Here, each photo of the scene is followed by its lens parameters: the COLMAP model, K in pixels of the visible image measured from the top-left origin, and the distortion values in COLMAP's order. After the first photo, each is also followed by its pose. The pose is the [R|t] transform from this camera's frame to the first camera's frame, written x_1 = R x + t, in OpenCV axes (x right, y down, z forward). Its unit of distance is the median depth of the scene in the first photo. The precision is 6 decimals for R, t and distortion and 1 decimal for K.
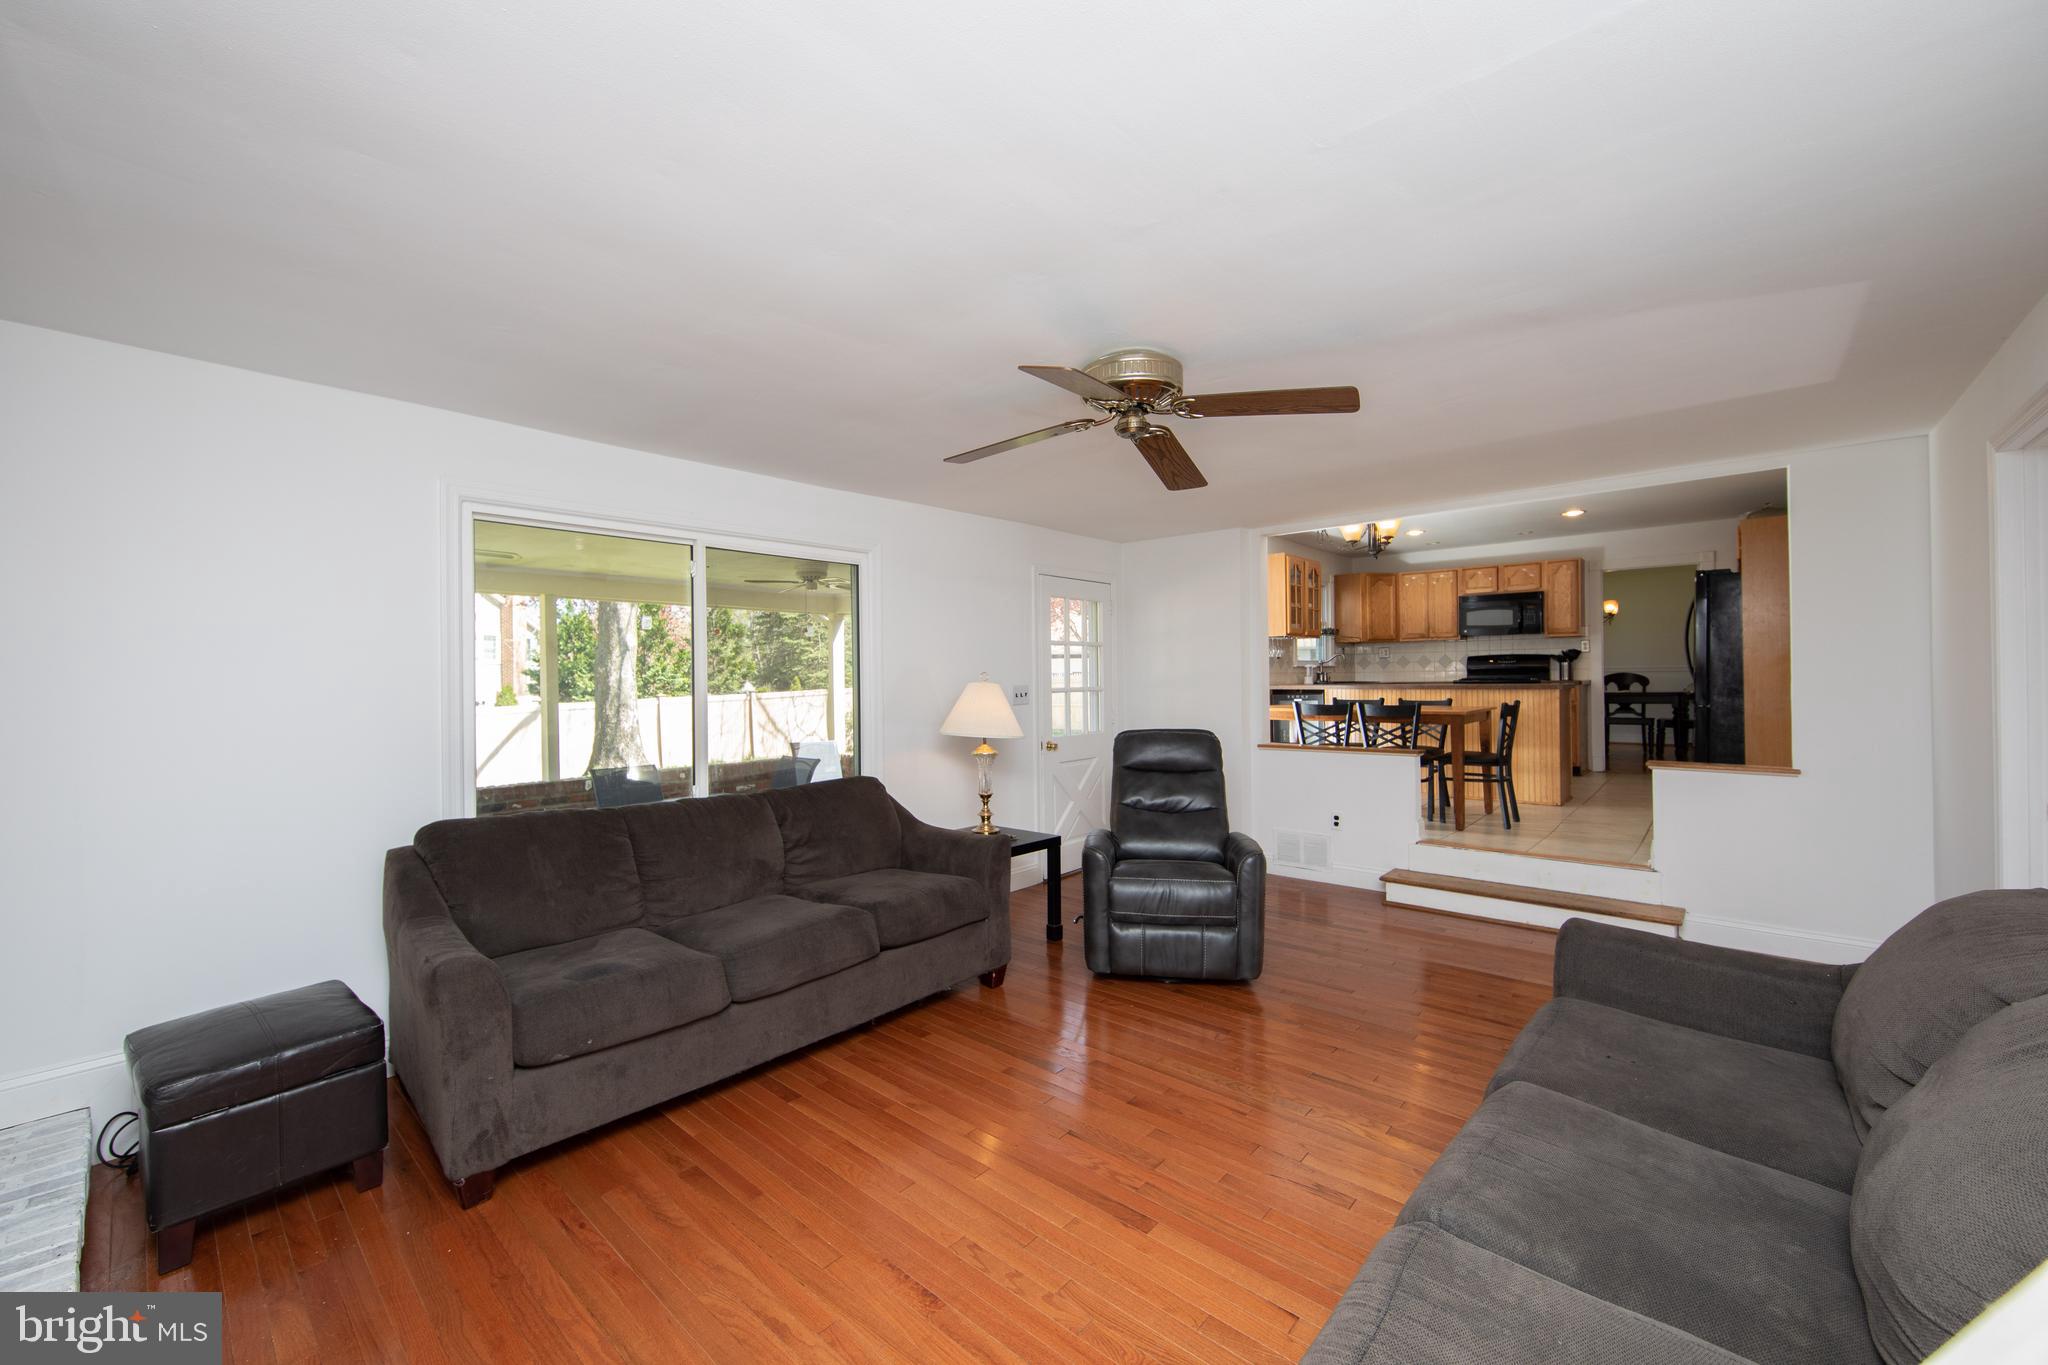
lens RADIAL K [[808.1, 0, 964.4], [0, 808.1, 689.1], [0, 0, 1]] dist [-0.003702, 0.000101]
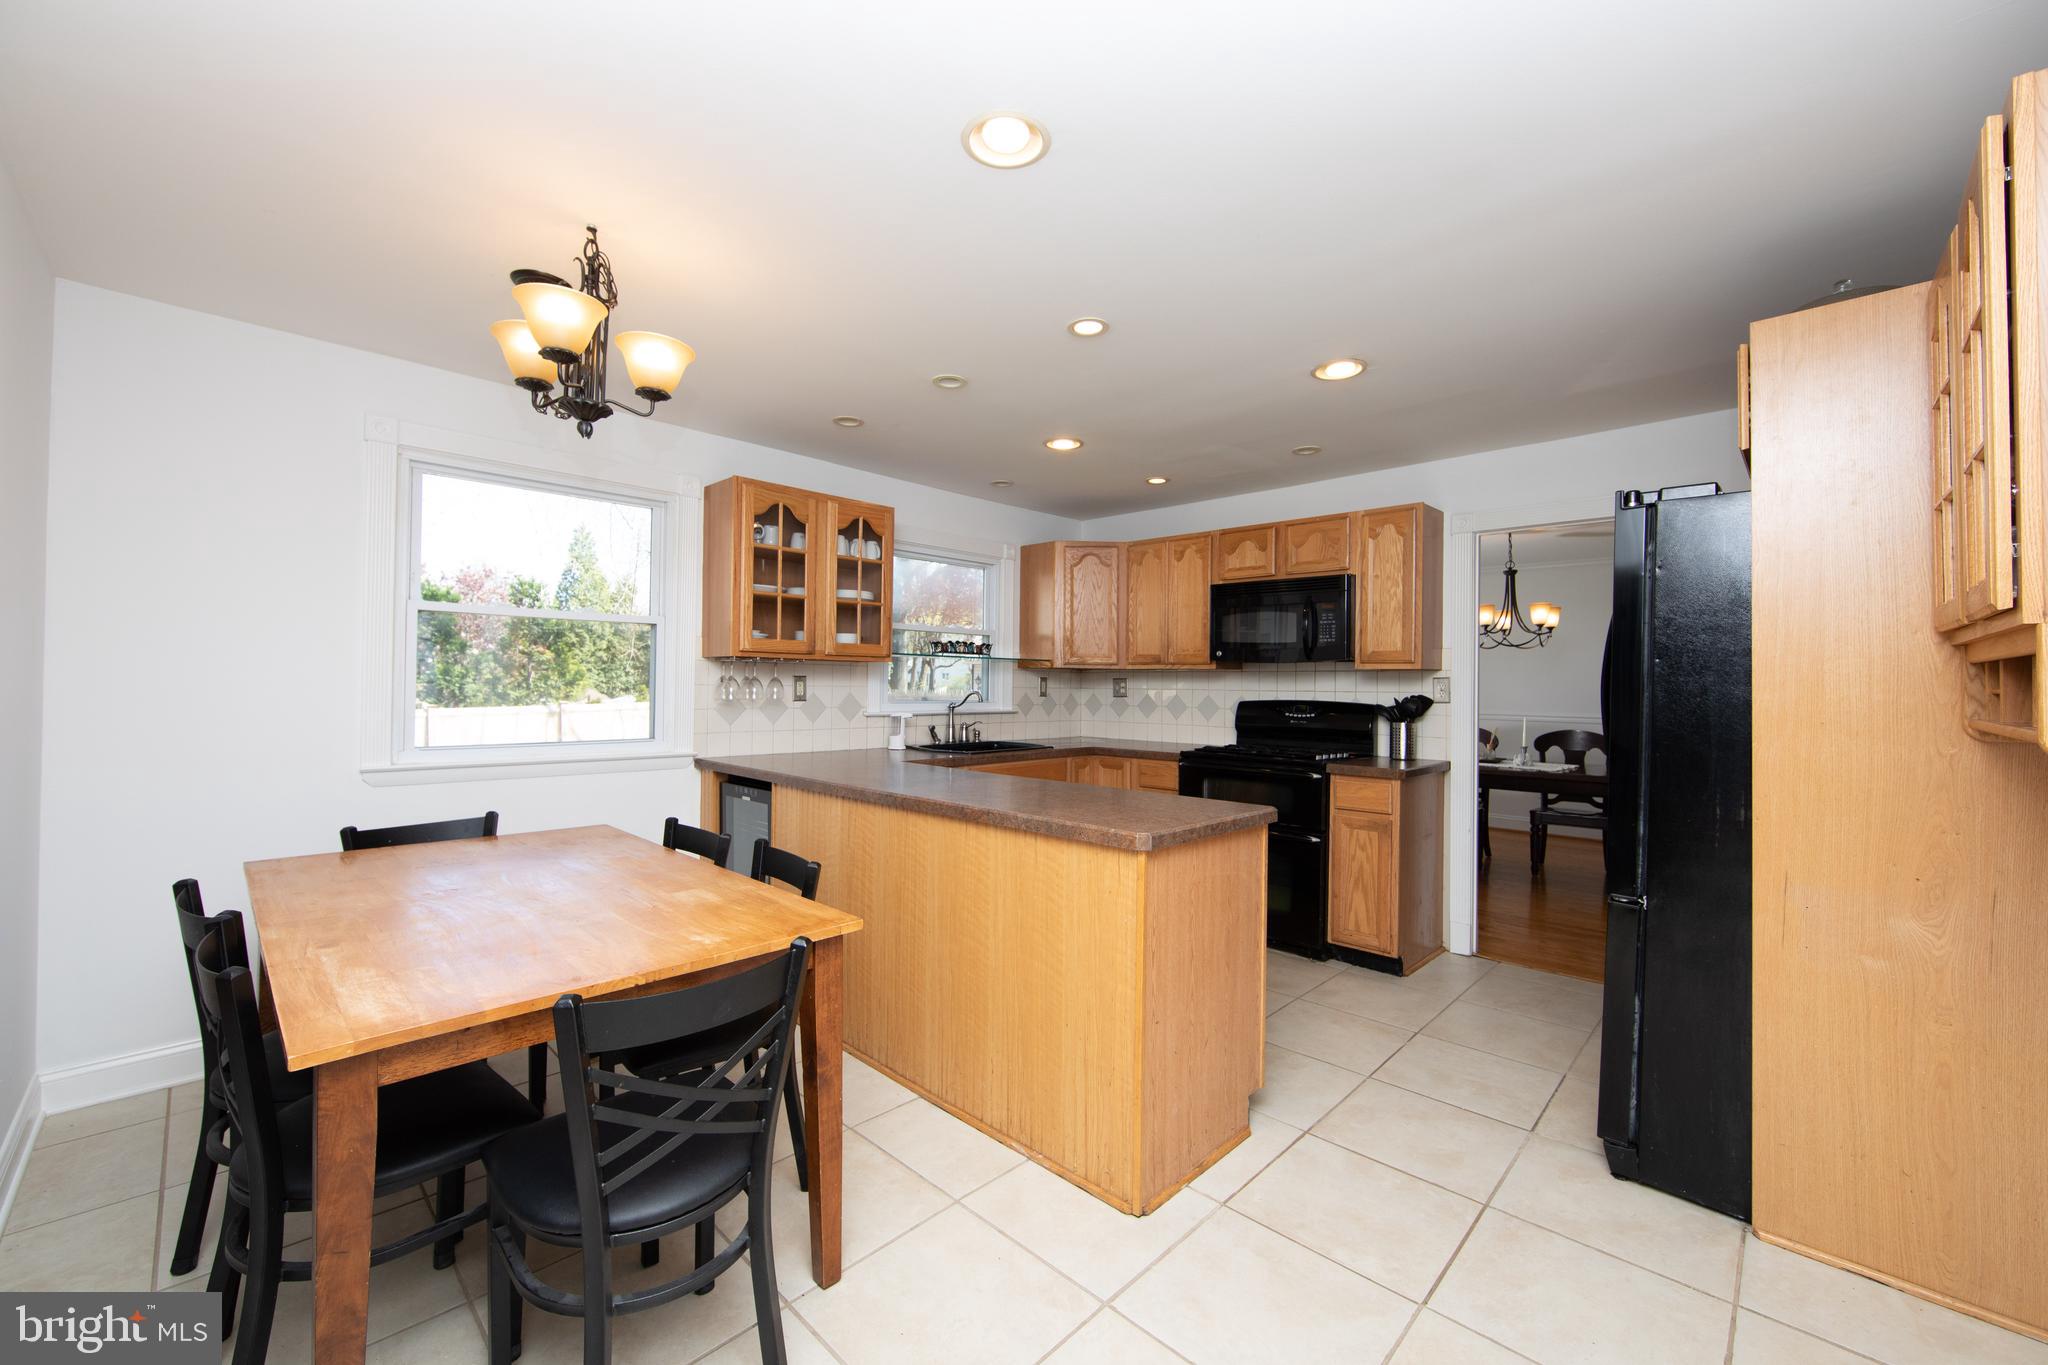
lens RADIAL K [[808.1, 0, 974.9], [0, 808.1, 675.7], [0, 0, 1]] dist [-0.003702, 0.000101]
pose [[0.998897, 0.026331, -0.038871, 0.491532], [-0.027055, 0.999468, -0.018232, -0.044607], [0.038370, 0.019263, 0.999078, 0.488801]]
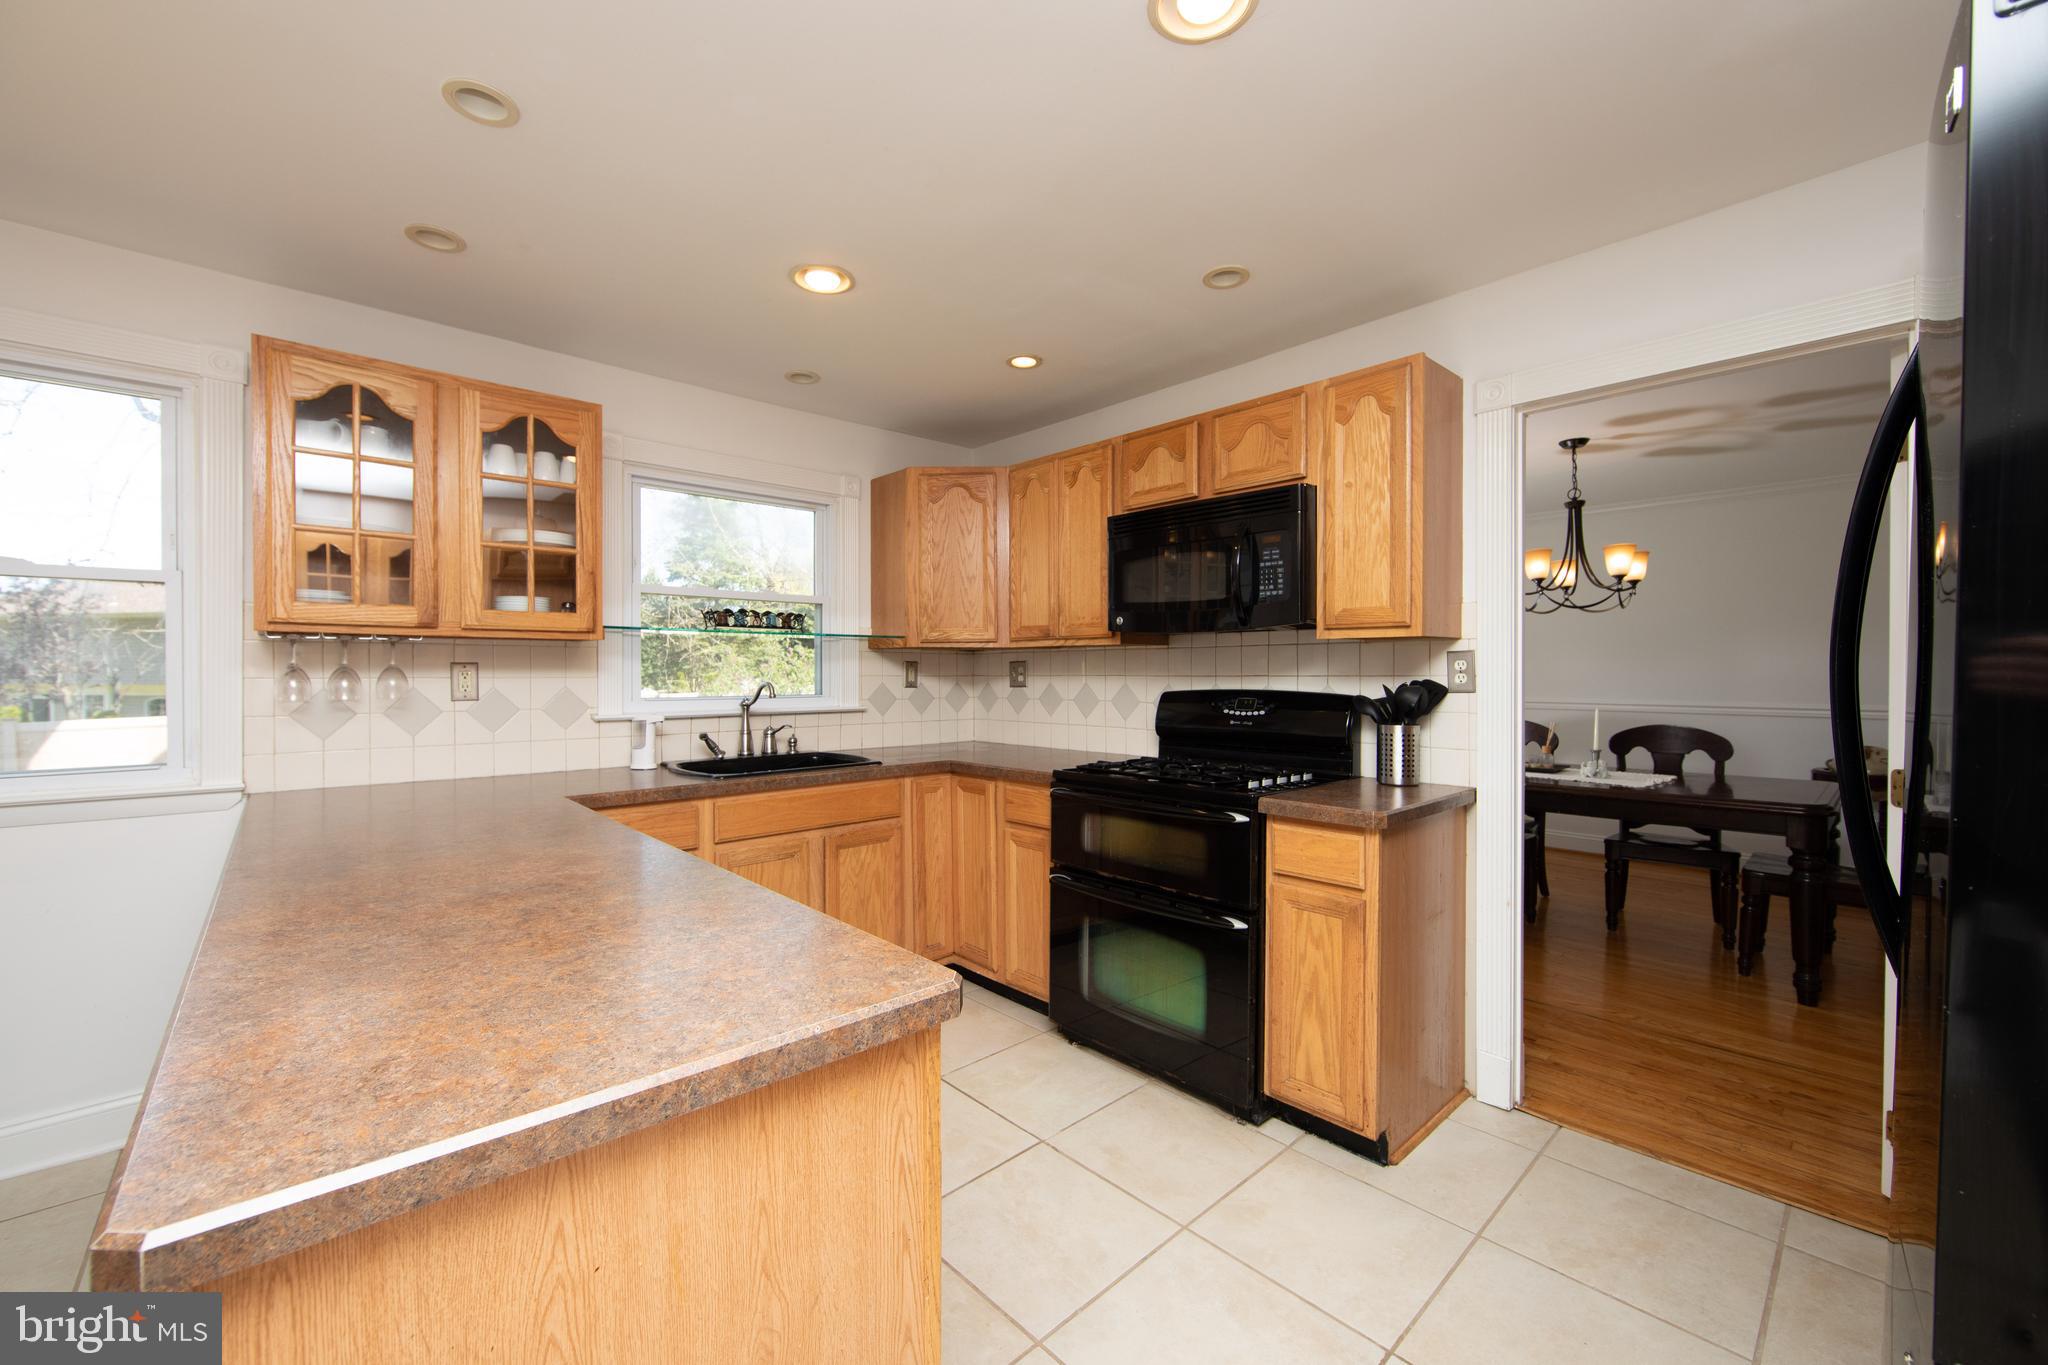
lens RADIAL K [[808.1, 0, 972.4], [0, 808.1, 676.9], [0, 0, 1]] dist [-0.003702, 0.000101]
pose [[0.995757, 0.014368, -0.090894, 0.596304], [-0.014510, 0.999894, -0.000900, -0.047545], [0.090871, 0.002215, 0.995860, 0.664564]]
